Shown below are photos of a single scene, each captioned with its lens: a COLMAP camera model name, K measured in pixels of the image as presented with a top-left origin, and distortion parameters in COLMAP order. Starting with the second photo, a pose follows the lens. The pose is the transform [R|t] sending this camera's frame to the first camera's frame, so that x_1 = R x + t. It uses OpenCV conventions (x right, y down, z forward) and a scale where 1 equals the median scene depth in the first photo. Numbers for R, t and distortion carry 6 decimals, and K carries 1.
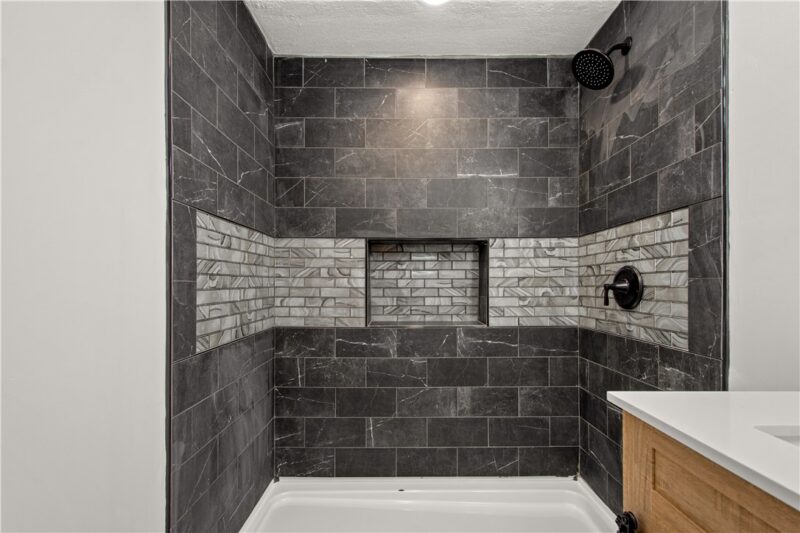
lens RADIAL K [[360.1, 0, 396.1], [0, 360.1, 280.9], [0, 0, 1]] dist [0.011879, -0.001090]
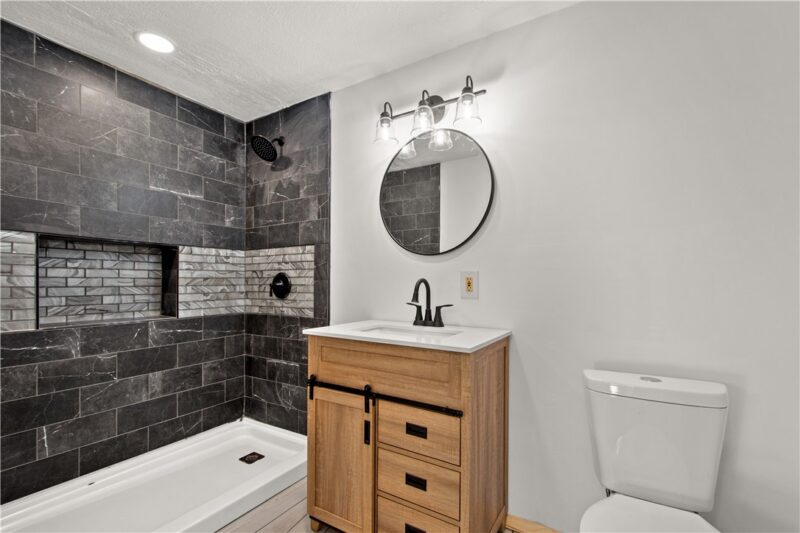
lens RADIAL K [[360.1, 0, 399.0], [0, 360.1, 282.7], [0, 0, 1]] dist [0.011879, -0.001090]
pose [[0.524806, 0.002813, 0.851217, -0.389926], [-0.010367, 0.999942, 0.003087, -0.004332], [-0.851159, -0.010444, 0.524804, -0.268307]]
